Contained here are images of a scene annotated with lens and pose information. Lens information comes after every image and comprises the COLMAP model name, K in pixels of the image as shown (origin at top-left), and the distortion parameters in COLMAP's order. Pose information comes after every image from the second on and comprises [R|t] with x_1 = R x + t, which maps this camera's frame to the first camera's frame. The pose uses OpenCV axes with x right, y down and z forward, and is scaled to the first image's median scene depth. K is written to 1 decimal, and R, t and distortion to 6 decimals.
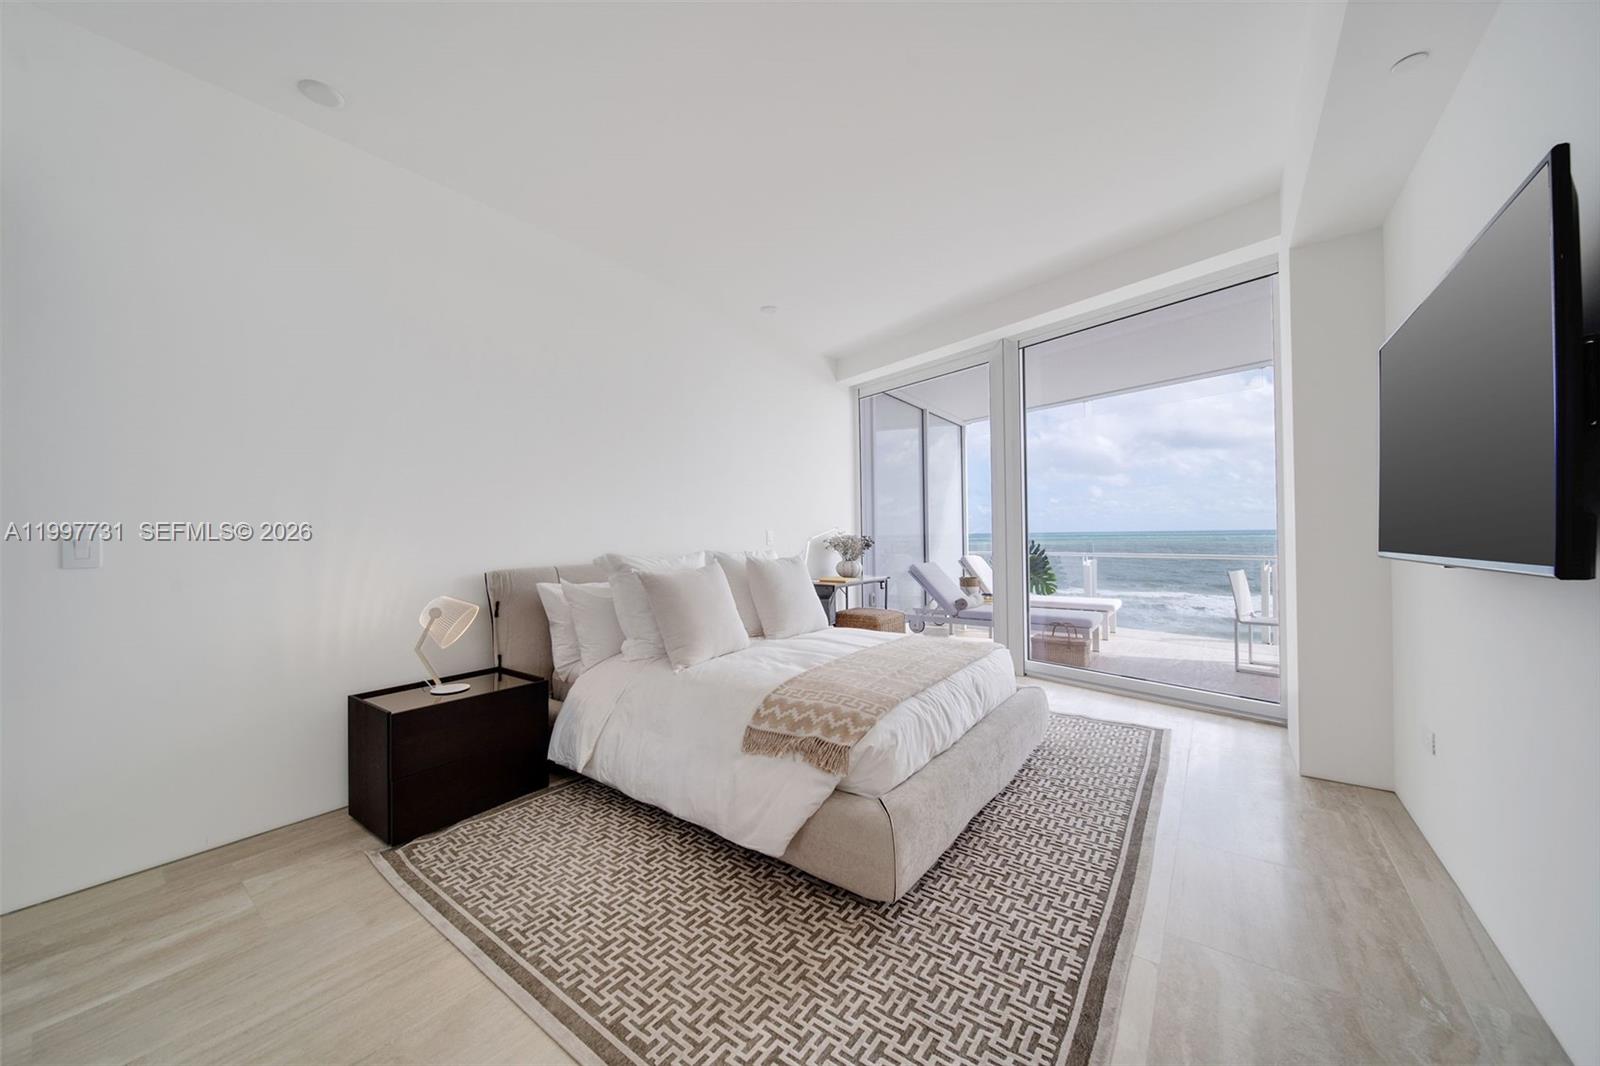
lens RADIAL K [[565.9, 0, 800.0], [0, 565.9, 533.0], [0, 0, 1]] dist [-0.000069, 0.000013]
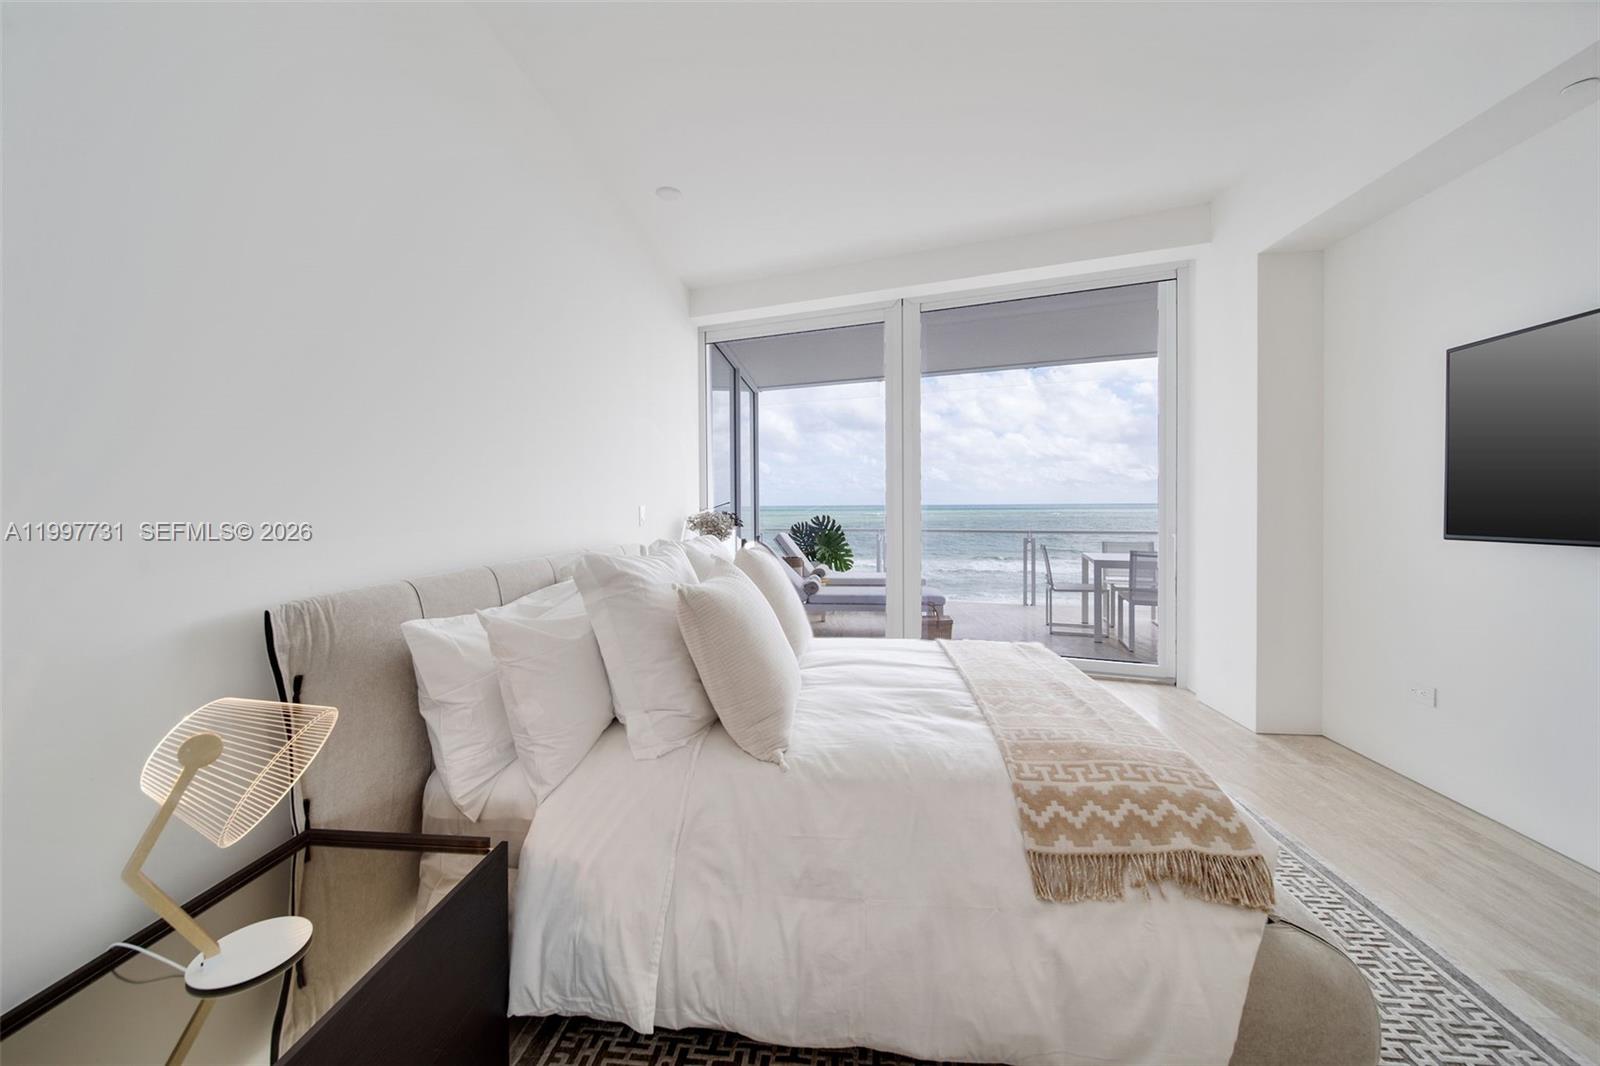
lens RADIAL K [[583.4, 0, 800.2], [0, 583.4, 511.5], [0, 0, 1]] dist [-0.001108, -0.000165]
pose [[0.861813, 0.002796, 0.507219, -0.480035], [-0.008173, 0.999932, 0.008375, -0.009299], [-0.507160, -0.011363, 0.861777, 0.483166]]
